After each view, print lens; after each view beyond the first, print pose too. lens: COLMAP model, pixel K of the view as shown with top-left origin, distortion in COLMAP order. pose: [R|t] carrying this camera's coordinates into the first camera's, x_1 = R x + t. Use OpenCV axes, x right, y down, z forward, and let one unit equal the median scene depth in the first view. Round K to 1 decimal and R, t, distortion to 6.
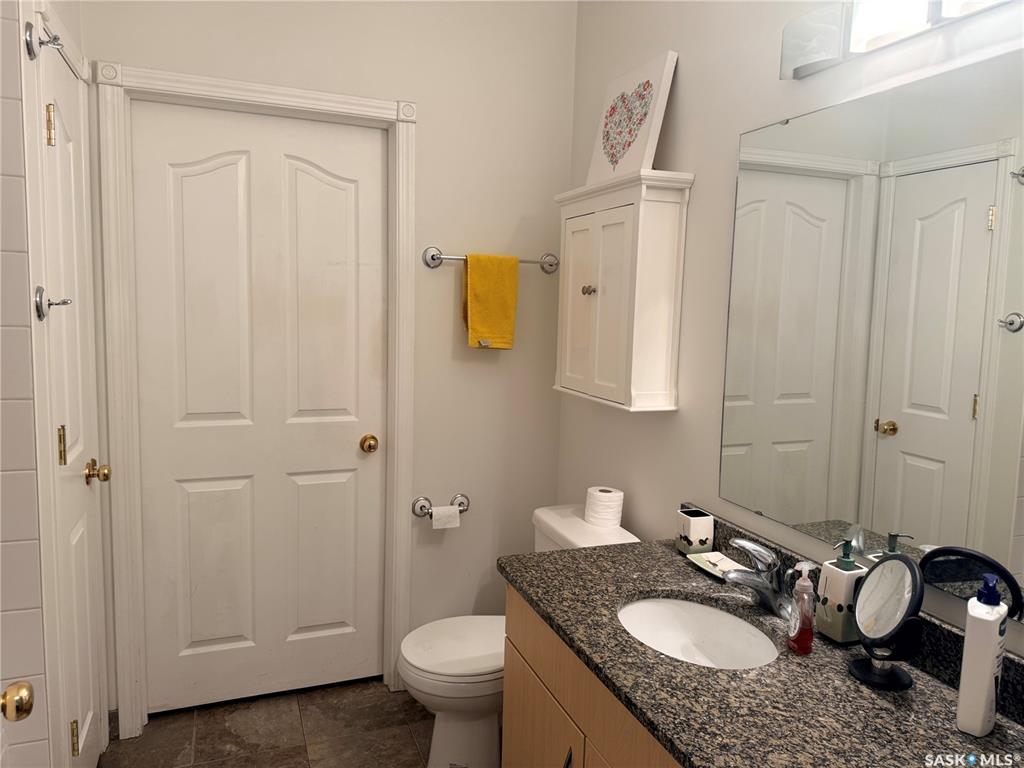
lens RADIAL K [[720.2, 0, 515.0], [0, 720.2, 374.6], [0, 0, 1]] dist [0.042258, -0.048099]
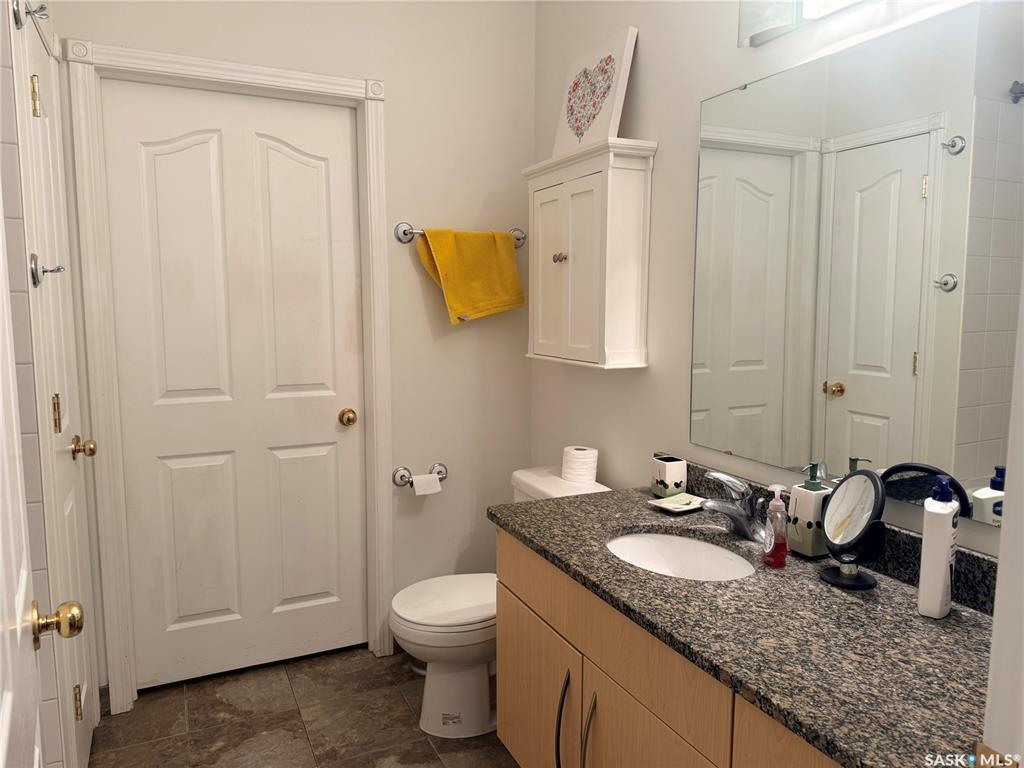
lens RADIAL K [[720.2, 0, 509.6], [0, 720.2, 379.5], [0, 0, 1]] dist [0.042258, -0.048099]
pose [[0.997373, -0.033590, 0.064175, -0.042193], [0.033078, 0.999412, 0.009023, 0.046992], [-0.064440, -0.006877, 0.997898, -0.040875]]
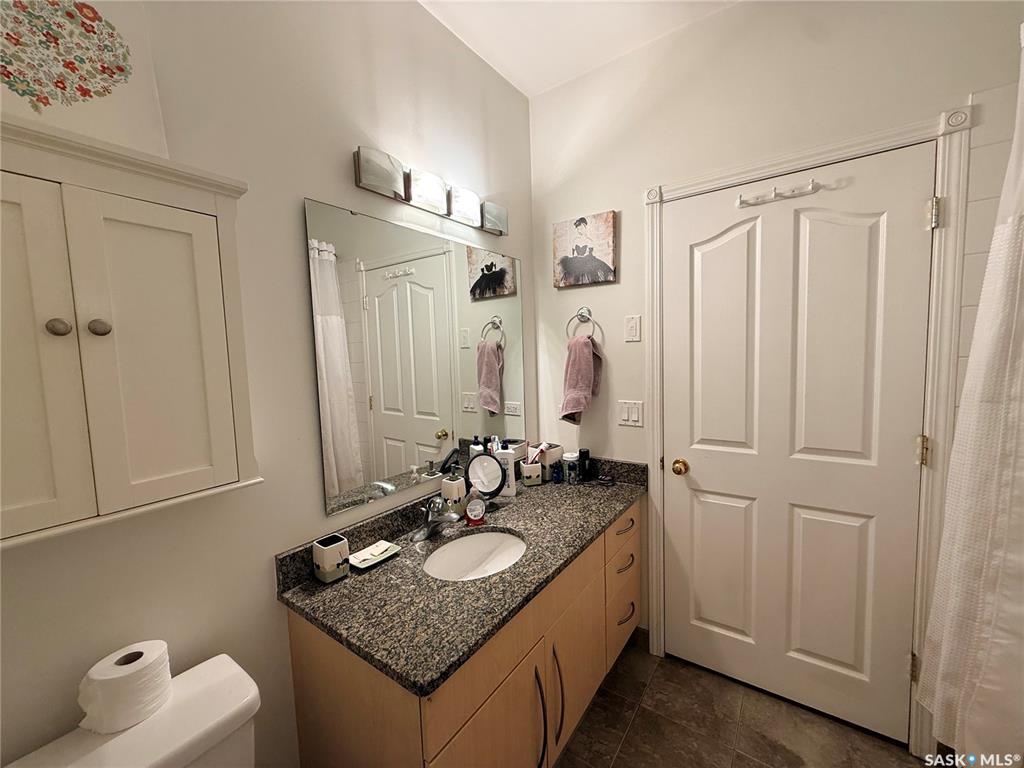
lens RADIAL K [[406.0, 0, 517.1], [0, 406.0, 378.7], [0, 0, 1]] dist [-0.004572, 0.002112]
pose [[-0.548463, -0.069458, 0.833285, -0.325057], [0.103900, 0.983160, 0.150337, -0.089201], [-0.829695, 0.169033, -0.532010, 0.872839]]
